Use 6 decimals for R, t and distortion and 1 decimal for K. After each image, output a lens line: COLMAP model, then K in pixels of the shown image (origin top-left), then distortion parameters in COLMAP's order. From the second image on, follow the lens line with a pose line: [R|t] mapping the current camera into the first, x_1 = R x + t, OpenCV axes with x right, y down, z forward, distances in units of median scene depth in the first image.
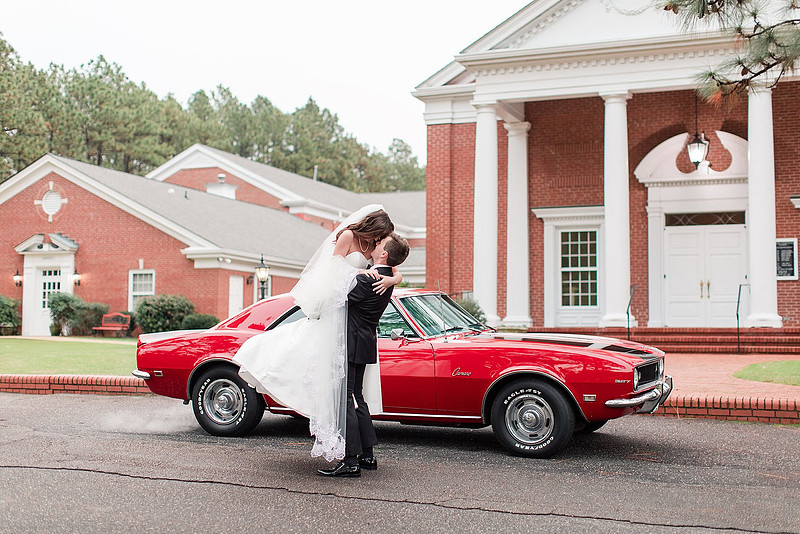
lens RADIAL K [[1152.9, 0, 400.0], [0, 1152.9, 267.0], [0, 0, 1]] dist [0.007524, 0.084589]
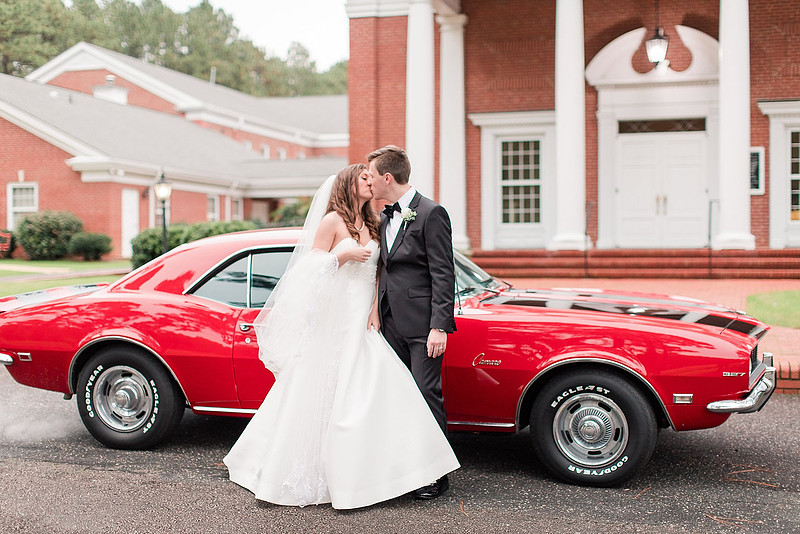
lens RADIAL K [[1152.9, 0, 400.0], [0, 1152.9, 267.0], [0, 0, 1]] dist [0.007524, 0.084589]
pose [[0.995940, -0.010984, 0.089349, -0.018583], [0.003741, 0.996721, 0.080823, -0.005531], [-0.089944, -0.080161, 0.992716, 0.115978]]
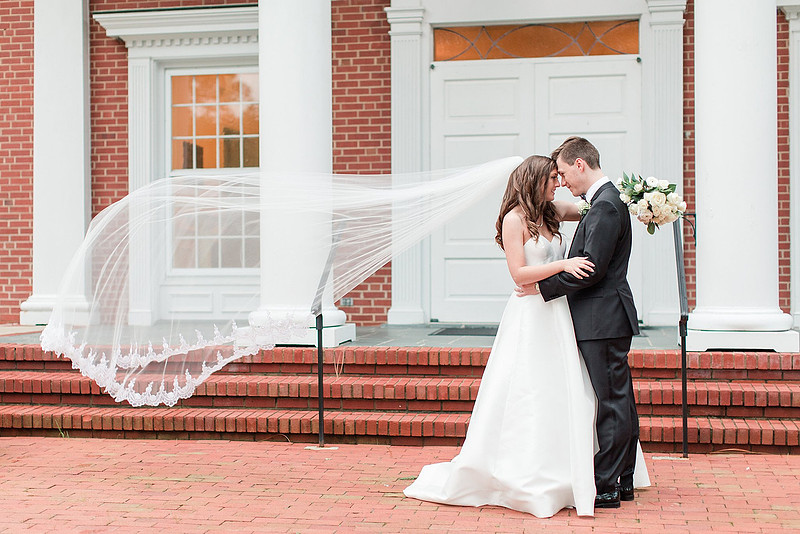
lens RADIAL K [[1152.9, 0, 400.0], [0, 1152.9, 267.0], [0, 0, 1]] dist [0.007524, 0.084589]
pose [[0.981957, -0.006600, 0.188990, 0.141555], [-0.003981, 0.998448, 0.055558, 0.011693], [-0.189063, -0.055308, 0.980406, 0.604449]]
